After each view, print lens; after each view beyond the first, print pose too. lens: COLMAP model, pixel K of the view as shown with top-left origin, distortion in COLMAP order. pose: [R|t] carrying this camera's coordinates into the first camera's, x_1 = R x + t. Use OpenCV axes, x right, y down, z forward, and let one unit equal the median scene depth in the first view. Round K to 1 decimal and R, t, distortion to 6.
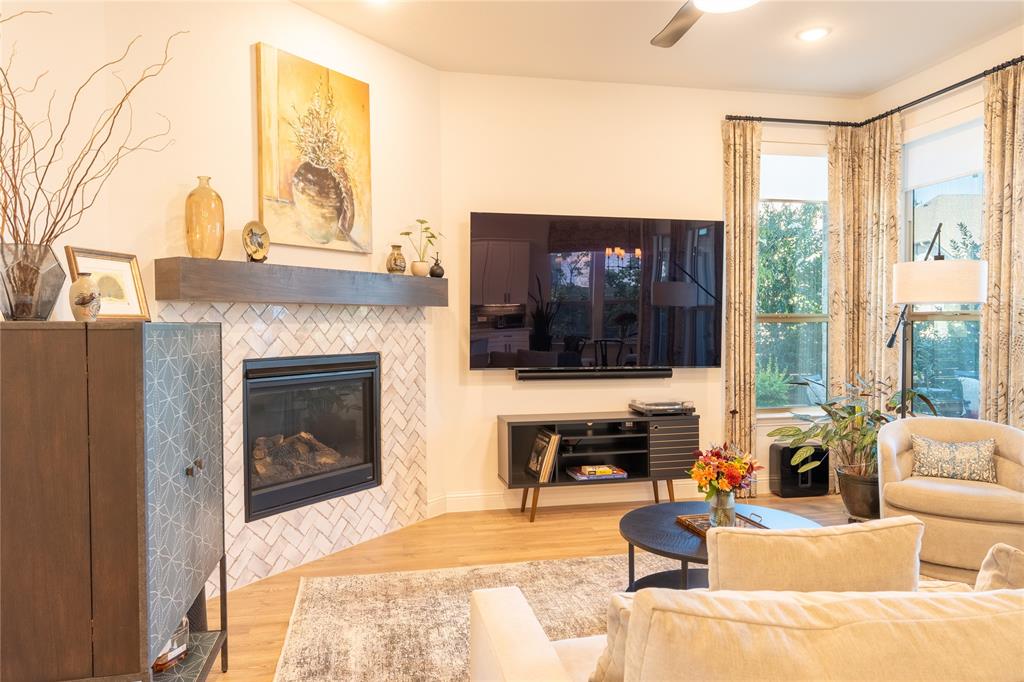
lens RADIAL K [[714.1, 0, 513.3], [0, 714.1, 340.4], [0, 0, 1]] dist [0.019357, -0.001376]
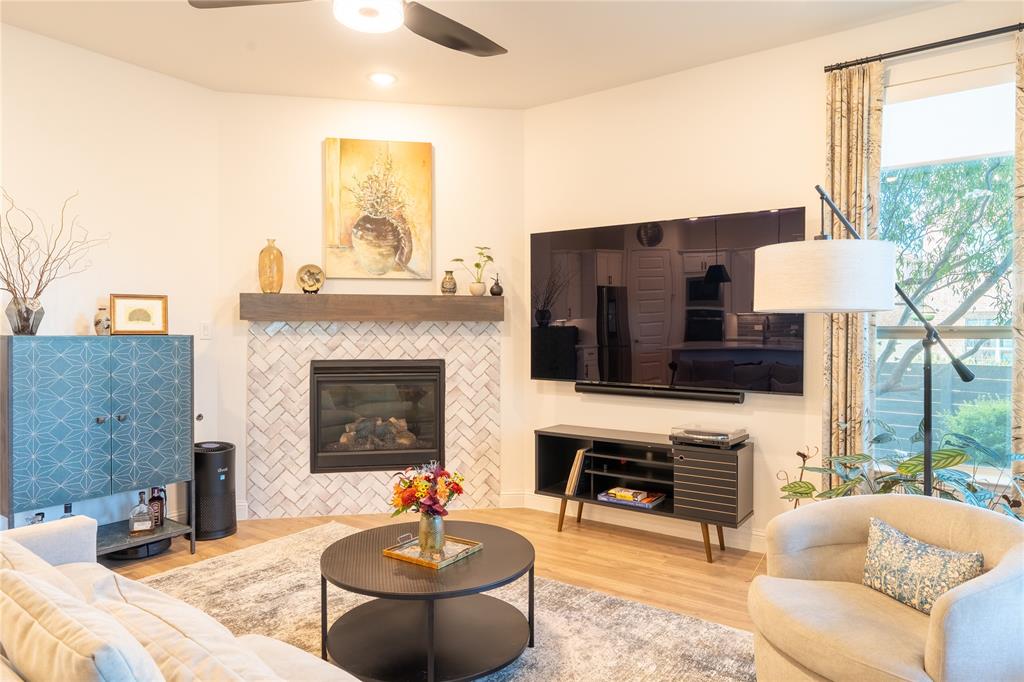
lens RADIAL K [[660.4, 0, 512.2], [0, 660.4, 339.9], [0, 0, 1]] dist [0.024133, 0.000183]
pose [[0.662804, 0.015293, -0.748636, 0.764763], [-0.022626, 0.999744, 0.000391, -0.020573], [0.748451, 0.016680, 0.662981, 0.356798]]
